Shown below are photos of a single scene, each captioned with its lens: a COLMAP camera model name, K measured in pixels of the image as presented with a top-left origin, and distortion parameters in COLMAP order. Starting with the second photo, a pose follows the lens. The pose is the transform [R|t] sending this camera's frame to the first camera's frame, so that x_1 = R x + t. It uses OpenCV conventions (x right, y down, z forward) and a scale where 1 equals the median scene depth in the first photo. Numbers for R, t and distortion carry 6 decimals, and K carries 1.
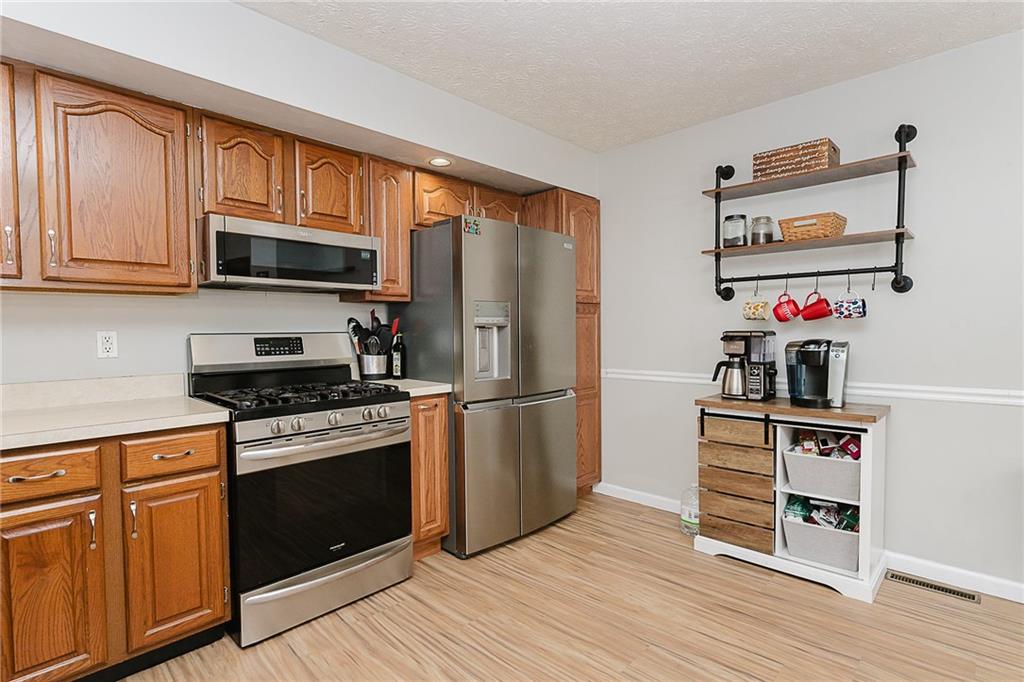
lens RADIAL K [[516.3, 0, 517.8], [0, 516.3, 345.5], [0, 0, 1]] dist [-0.000815, -0.000194]
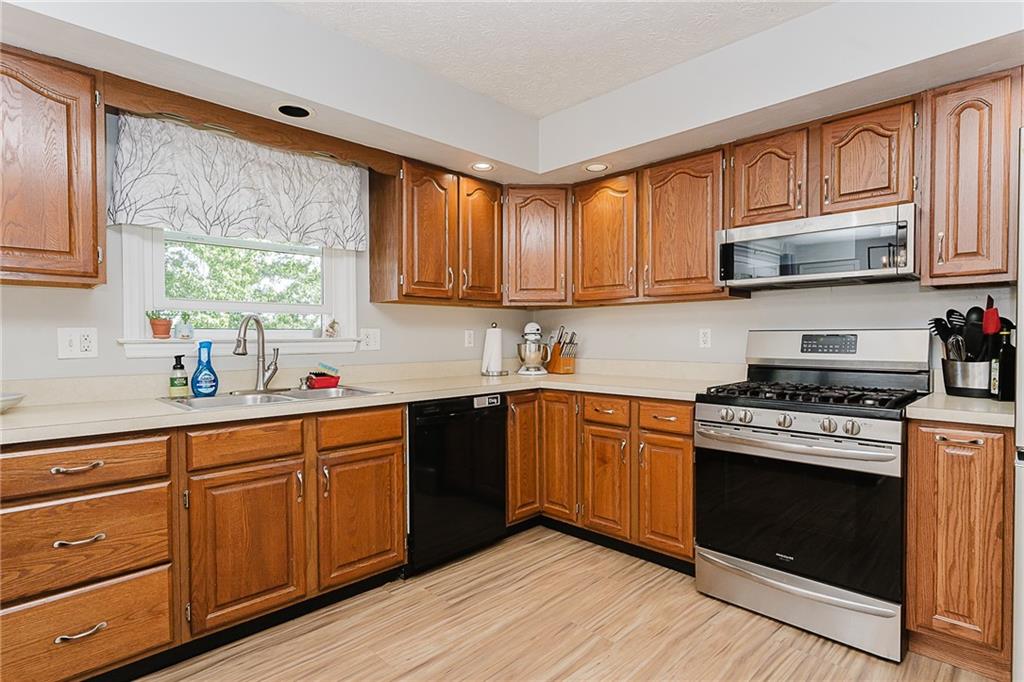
lens RADIAL K [[516.3, 0, 516.1], [0, 516.3, 350.7], [0, 0, 1]] dist [-0.000815, -0.000194]
pose [[-0.032762, 0.037179, -0.998771, 0.490758], [-0.028443, 0.998868, 0.038115, -0.005479], [0.999058, 0.029657, -0.031668, 0.441663]]
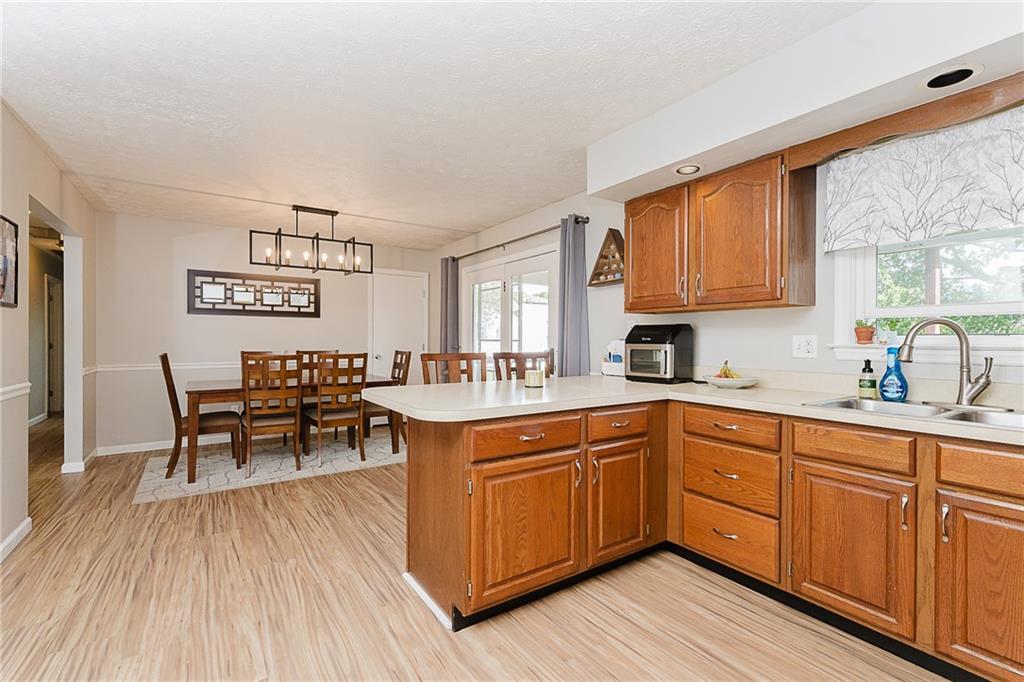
lens RADIAL K [[464.3, 0, 512.4], [0, 464.3, 343.0], [0, 0, 1]] dist [0.000806, -0.000649]
pose [[-0.973111, 0.004555, 0.230292, 0.098645], [0.012984, 0.999300, 0.035099, -0.017257], [-0.229971, 0.037145, -0.972488, 0.814044]]
